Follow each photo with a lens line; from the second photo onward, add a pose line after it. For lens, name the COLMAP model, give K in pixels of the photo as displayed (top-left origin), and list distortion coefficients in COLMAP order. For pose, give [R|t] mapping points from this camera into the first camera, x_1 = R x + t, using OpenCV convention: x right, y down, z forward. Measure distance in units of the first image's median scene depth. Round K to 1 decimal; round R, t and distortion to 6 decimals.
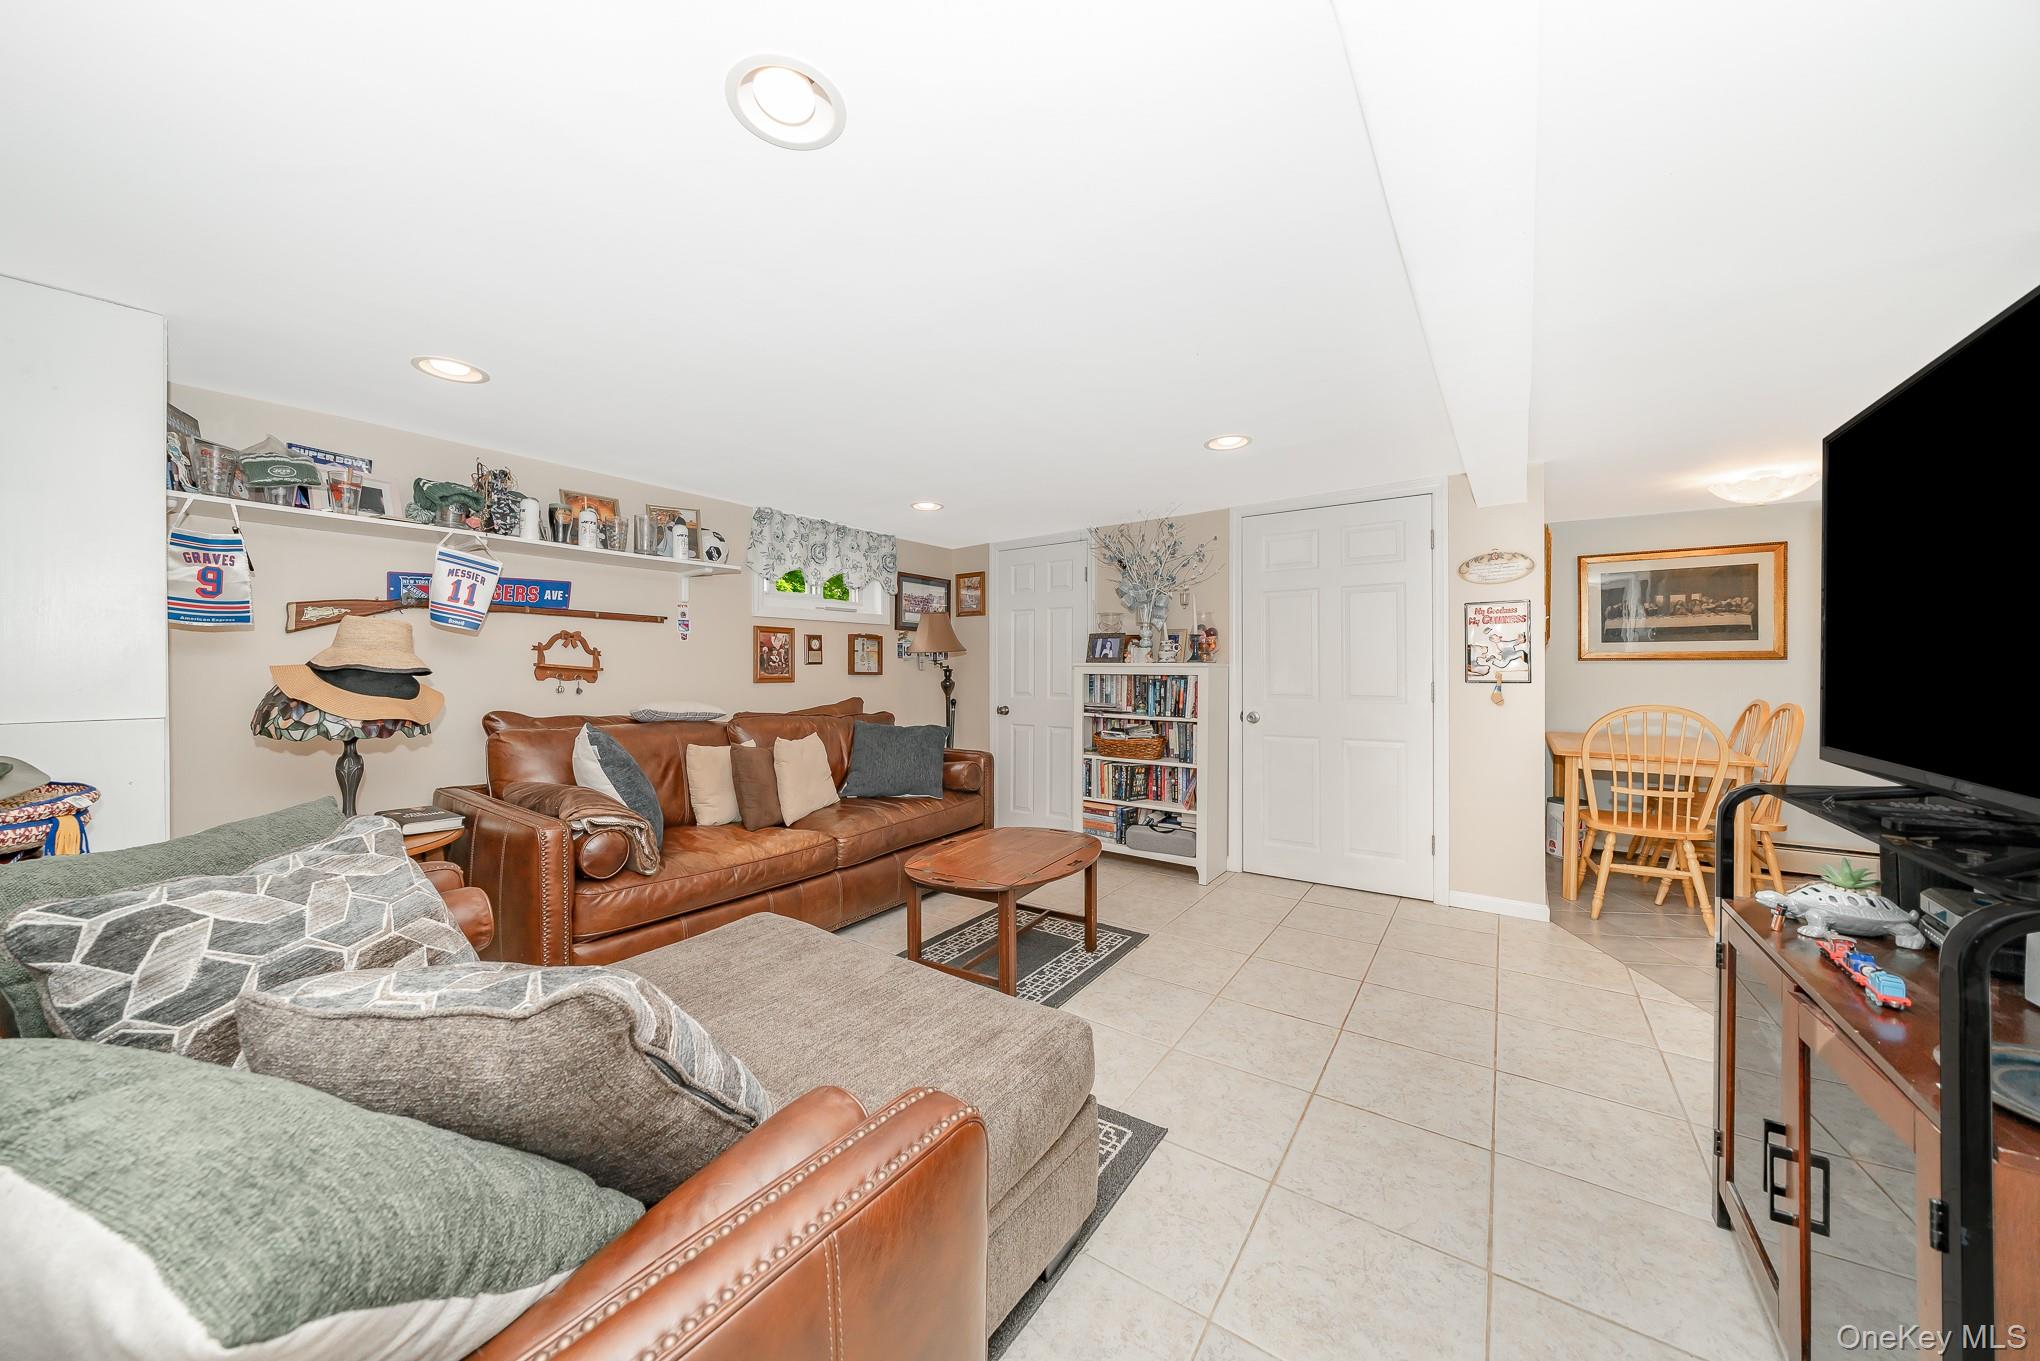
lens RADIAL K [[732.9, 0, 1036.0], [0, 732.9, 674.9], [0, 0, 1]] dist [-0.001145, 0.000148]
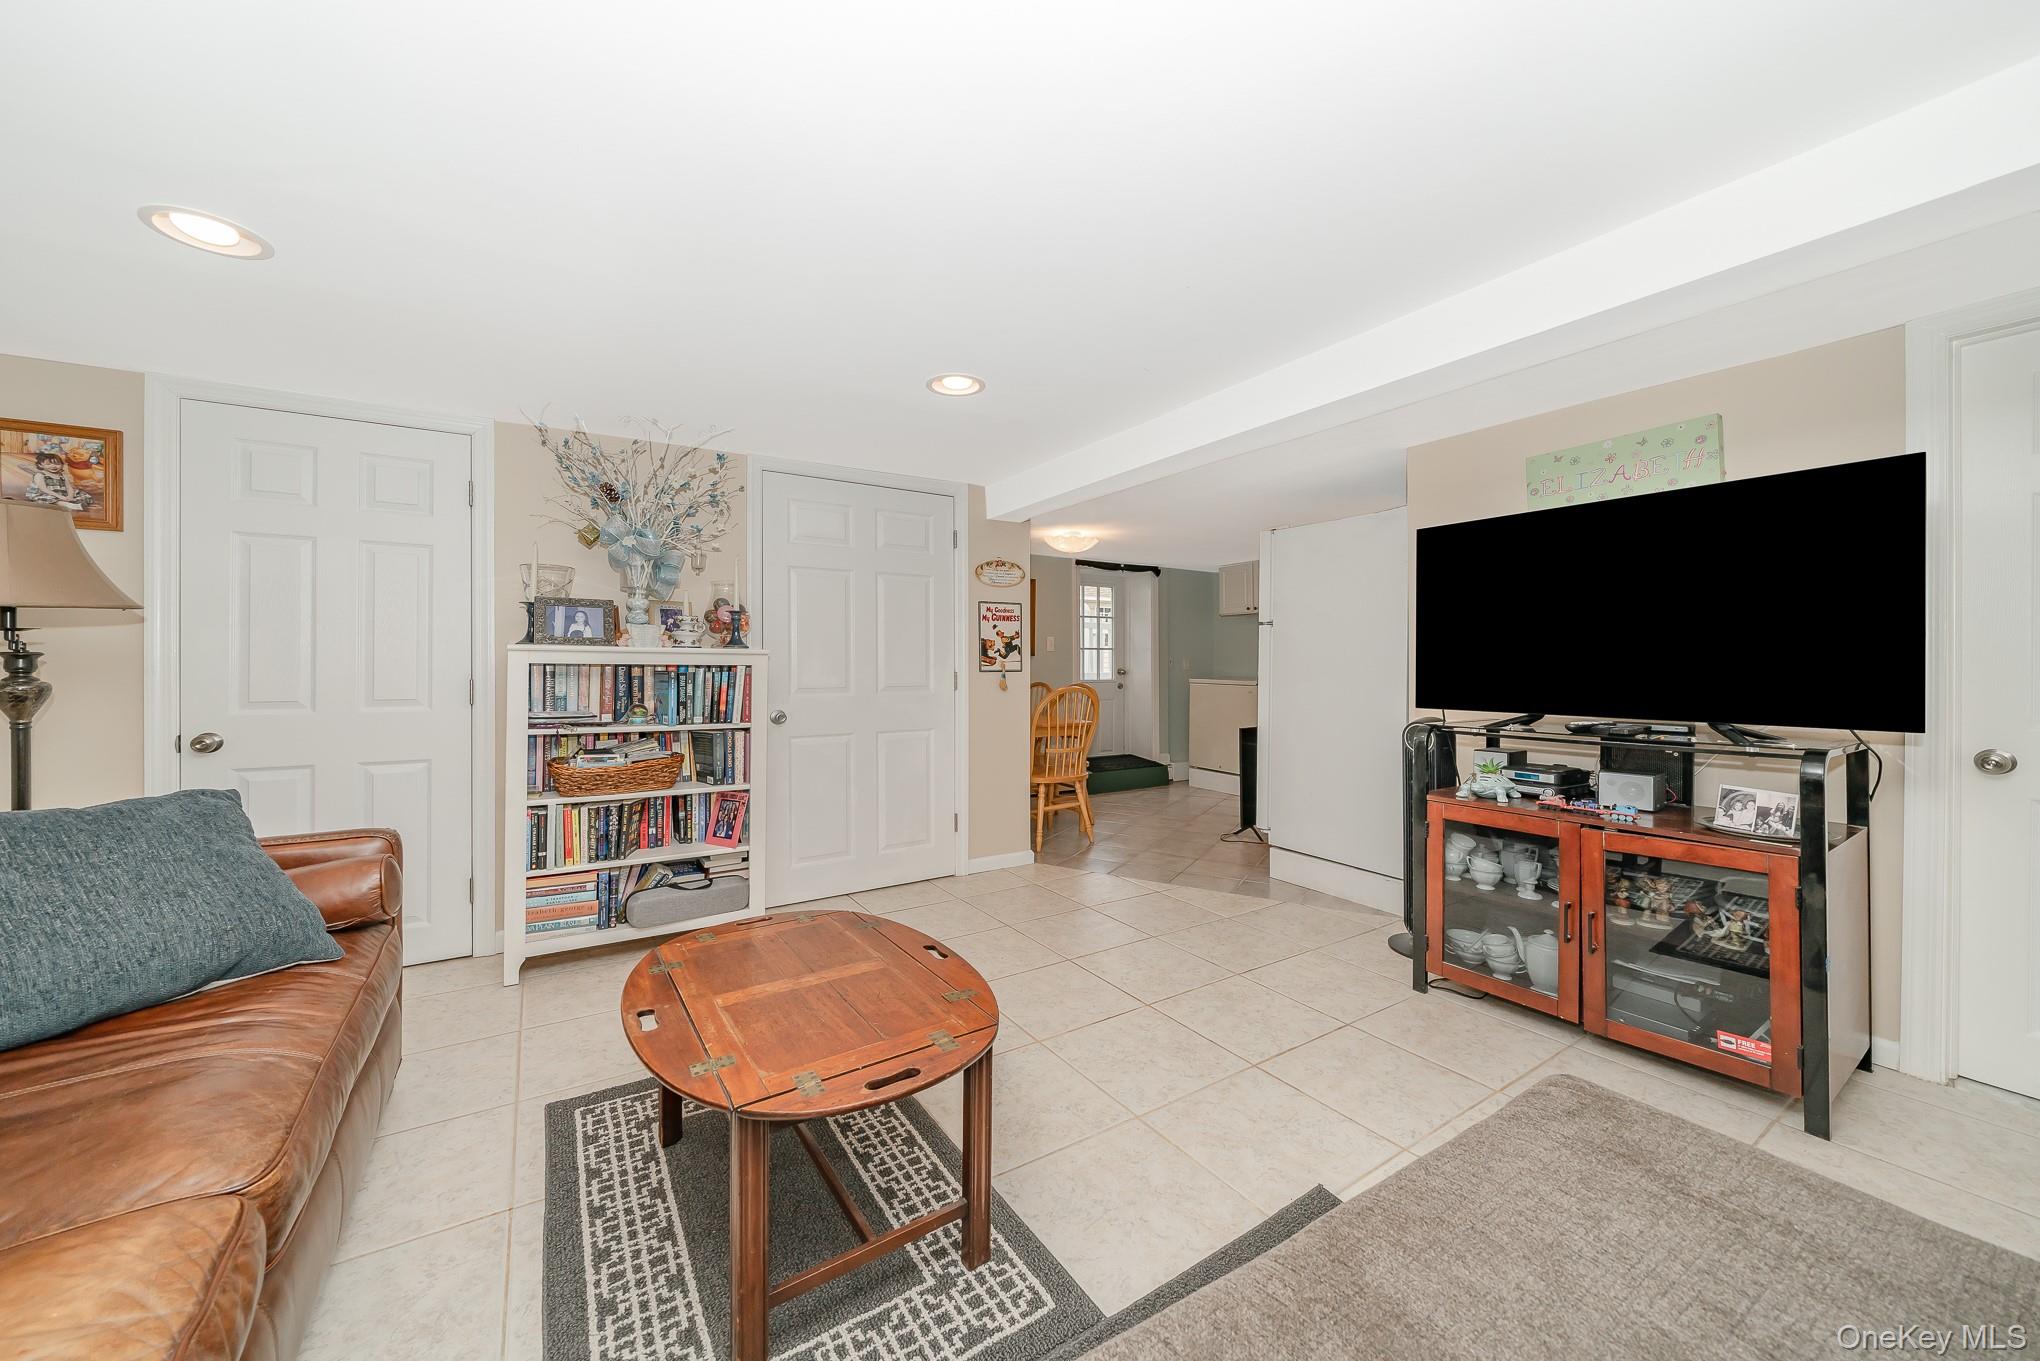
lens RADIAL K [[689.4, 0, 1019.9], [0, 689.4, 667.1], [0, 0, 1]] dist [-0.002332, -0.000092]
pose [[0.392511, 0.001966, 0.919745, -0.297021], [0.007098, 0.999961, -0.005166, 0.007442], [-0.919720, 0.008556, 0.392482, 0.427545]]
